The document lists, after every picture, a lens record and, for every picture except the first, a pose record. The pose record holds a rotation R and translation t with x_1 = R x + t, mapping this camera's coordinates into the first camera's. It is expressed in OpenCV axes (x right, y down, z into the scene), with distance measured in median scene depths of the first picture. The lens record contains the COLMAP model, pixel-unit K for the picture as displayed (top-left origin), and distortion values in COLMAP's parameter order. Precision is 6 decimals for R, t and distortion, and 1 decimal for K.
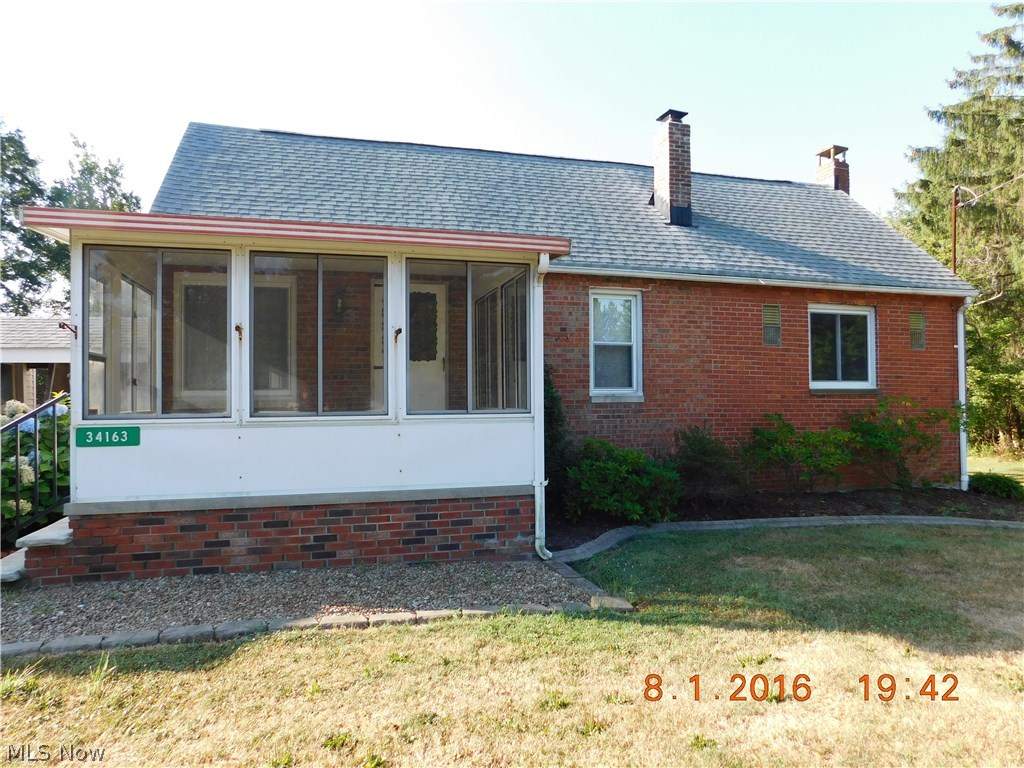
lens RADIAL K [[675.4, 0, 504.5], [0, 675.4, 387.0], [0, 0, 1]] dist [-0.074159, 0.057442]
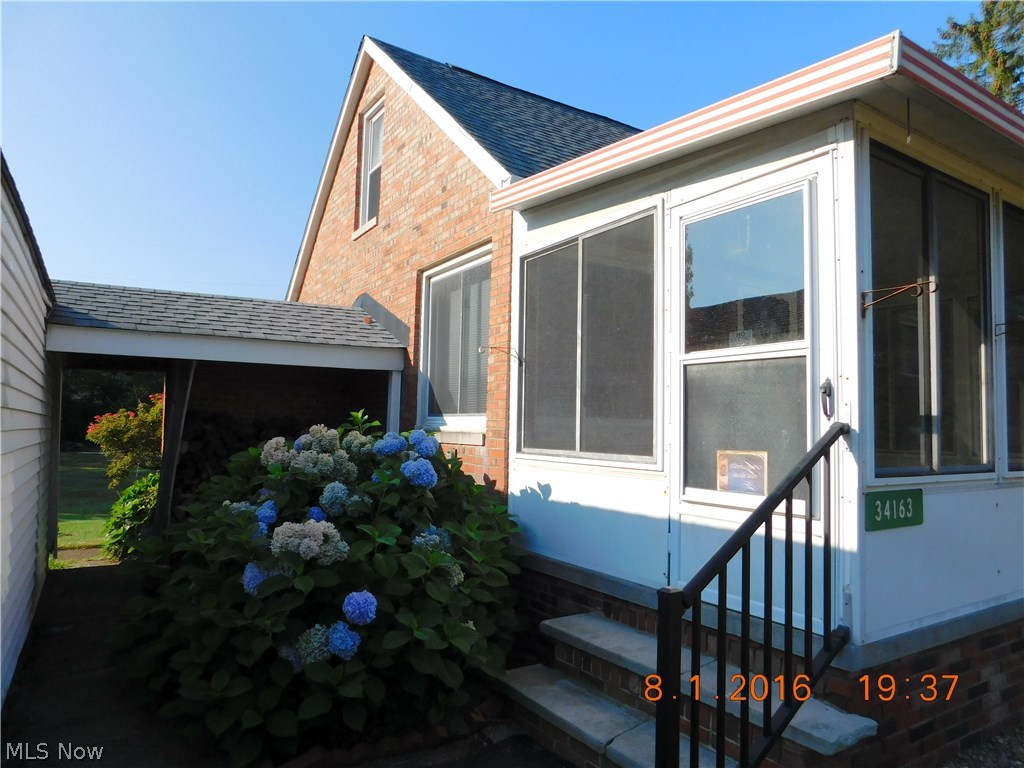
lens RADIAL K [[675.4, 0, 512.7], [0, 675.4, 385.7], [0, 0, 1]] dist [-0.074159, 0.057442]
pose [[0.958018, 0.041272, 0.283721, -0.985620], [-0.027917, 0.998311, -0.050958, 0.012017], [-0.285344, 0.040898, 0.957552, 0.550032]]
